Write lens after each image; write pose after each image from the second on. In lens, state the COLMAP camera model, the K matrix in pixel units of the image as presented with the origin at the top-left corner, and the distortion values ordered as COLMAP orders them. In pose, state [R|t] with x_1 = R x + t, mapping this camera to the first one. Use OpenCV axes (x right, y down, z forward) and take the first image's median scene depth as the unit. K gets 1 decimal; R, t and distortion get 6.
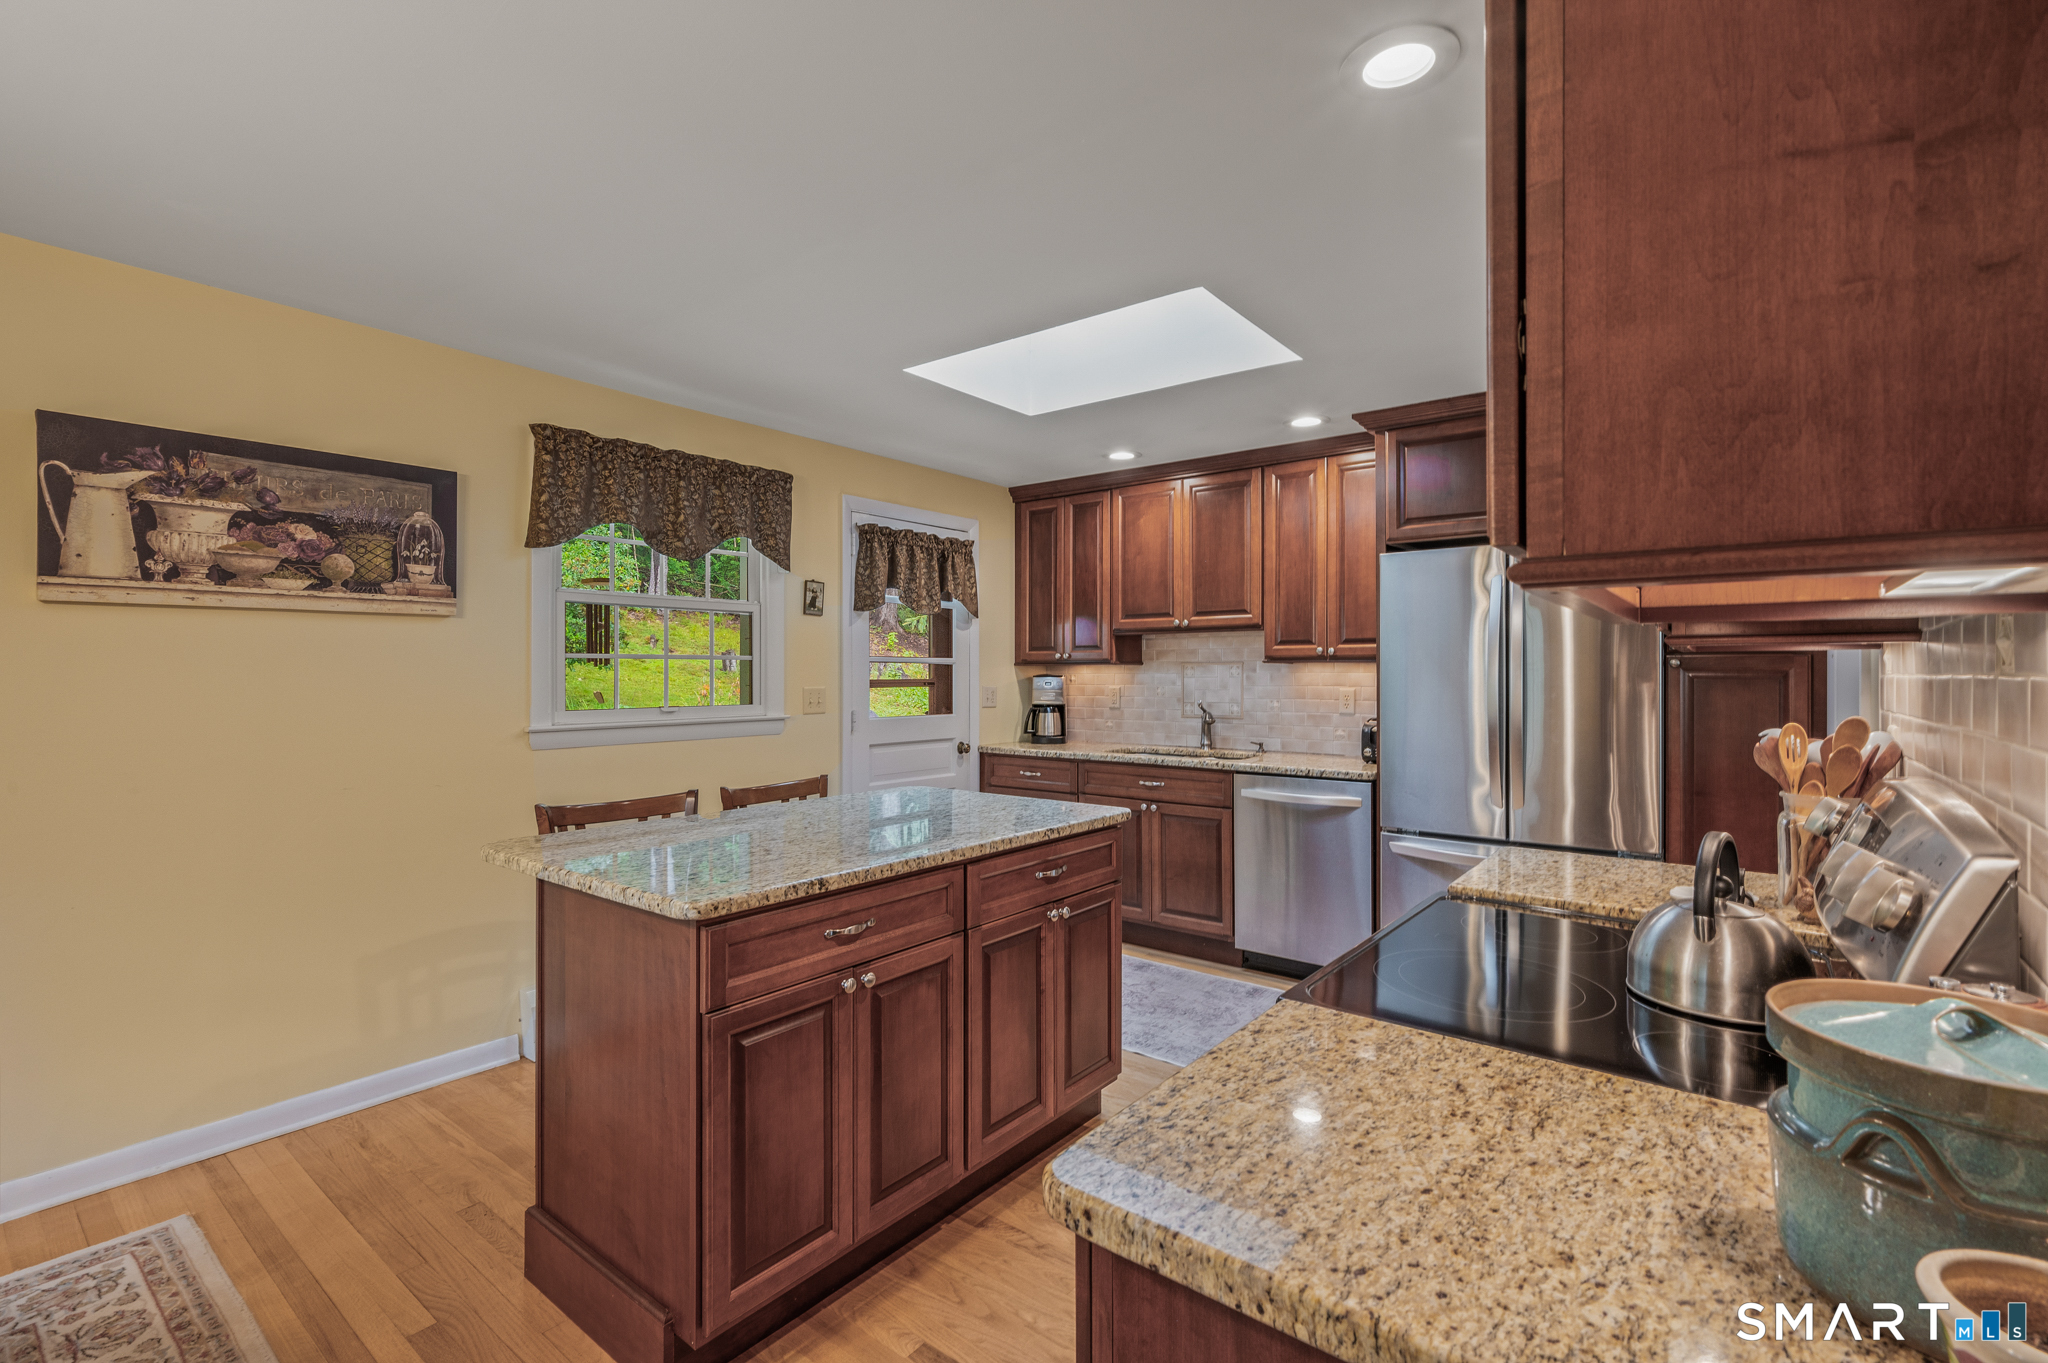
lens RADIAL K [[926.5, 0, 1016.1], [0, 926.5, 673.5], [0, 0, 1]] dist [-0.001597, -0.000258]
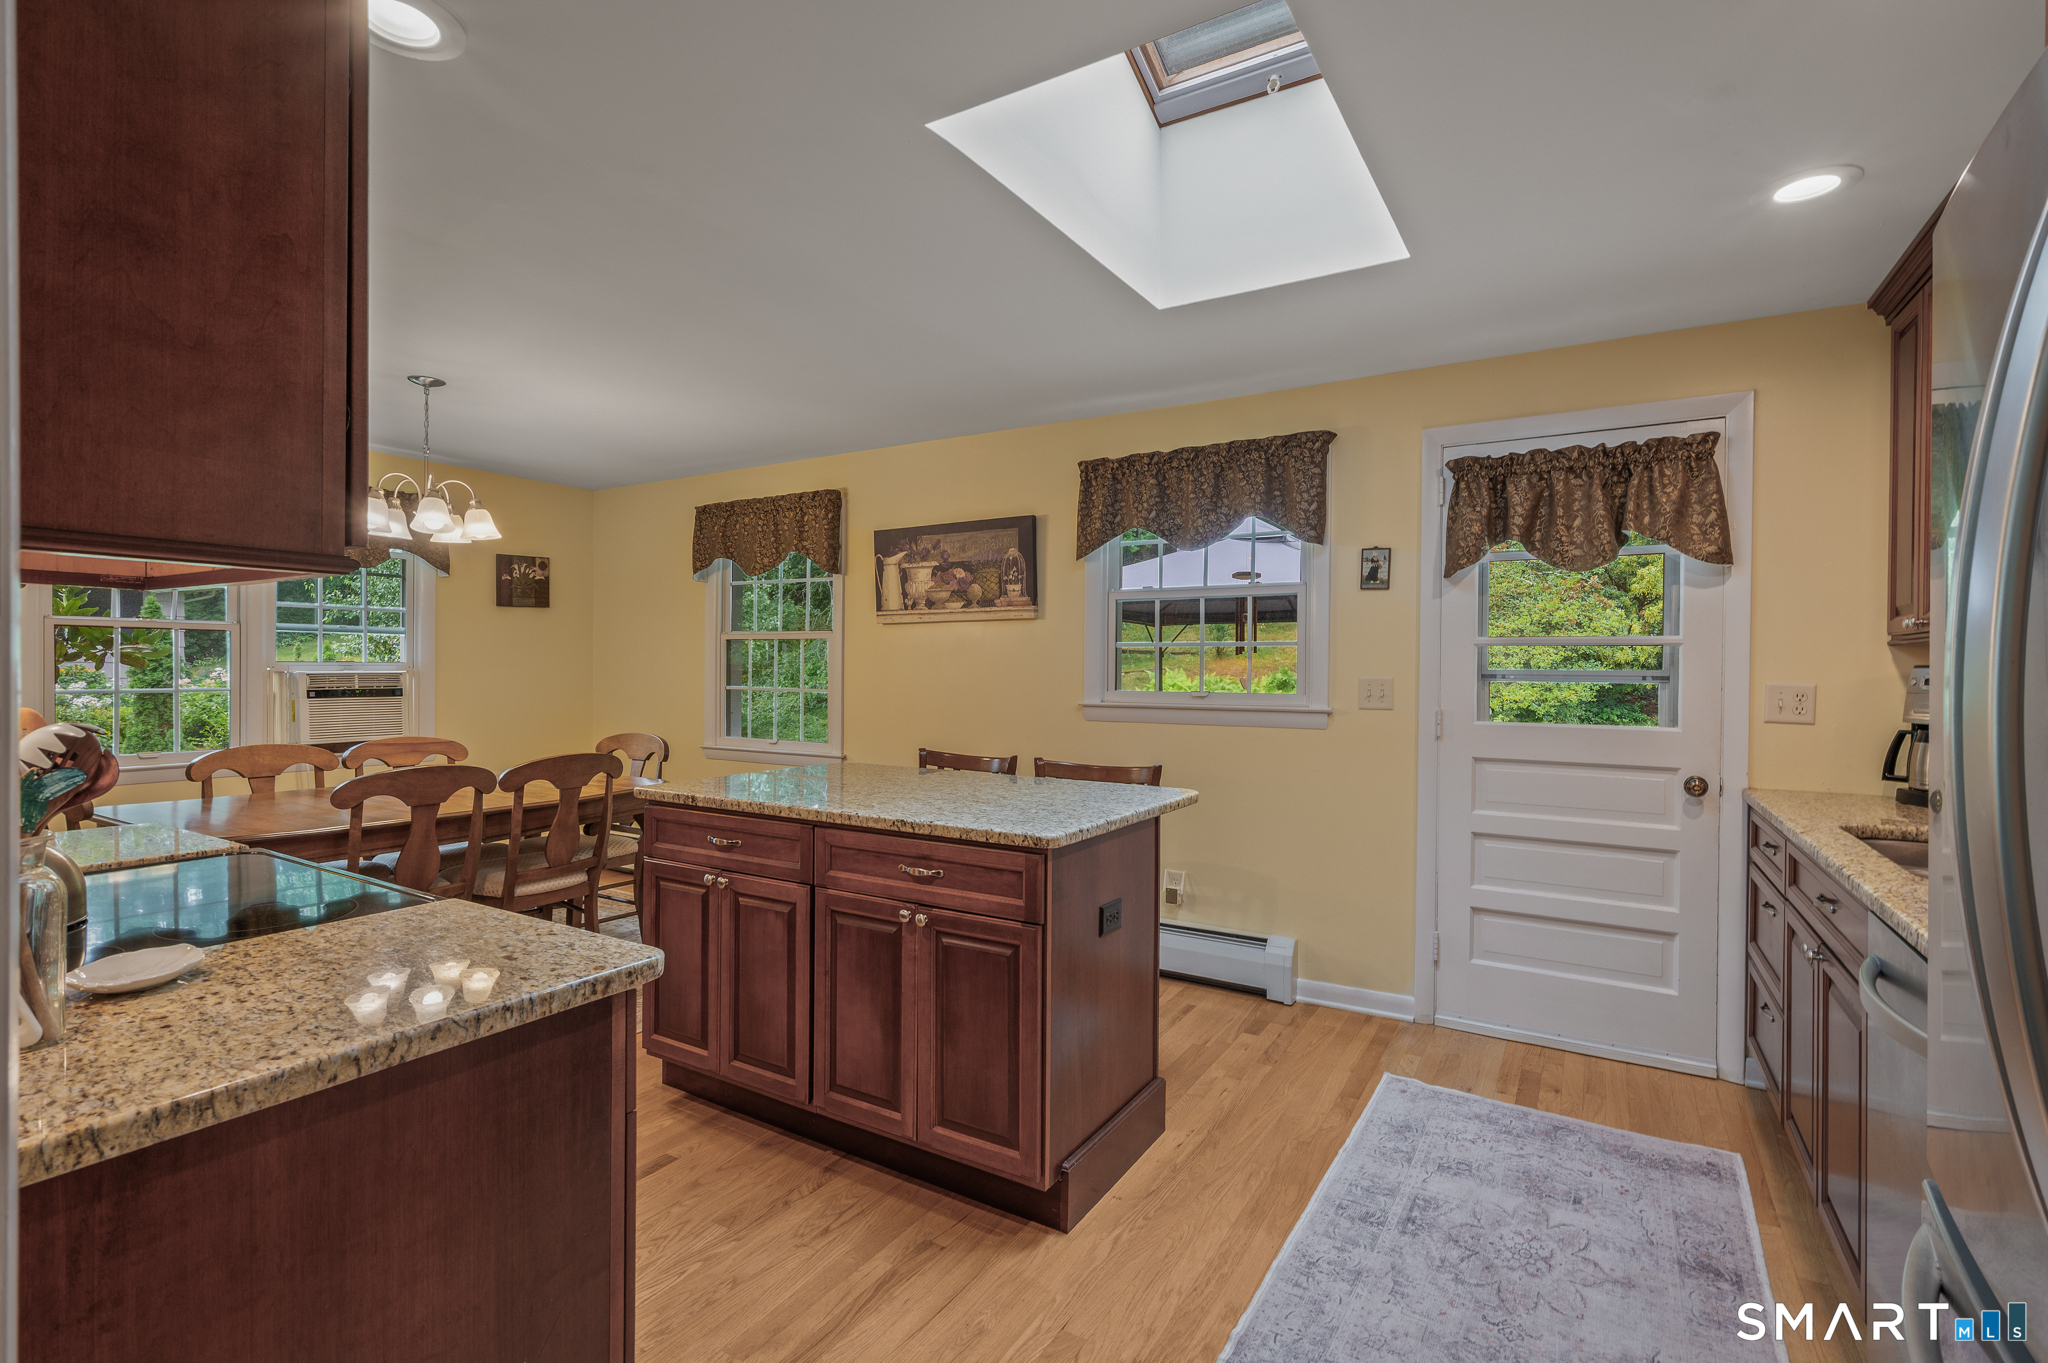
lens RADIAL K [[926.5, 0, 1025.3], [0, 926.5, 677.3], [0, 0, 1]] dist [-0.001597, -0.000258]
pose [[0.121463, 0.010233, -0.992543, 0.859175], [-0.007428, 0.999928, 0.009401, 0.015342], [0.992568, 0.006231, 0.121531, 0.902740]]
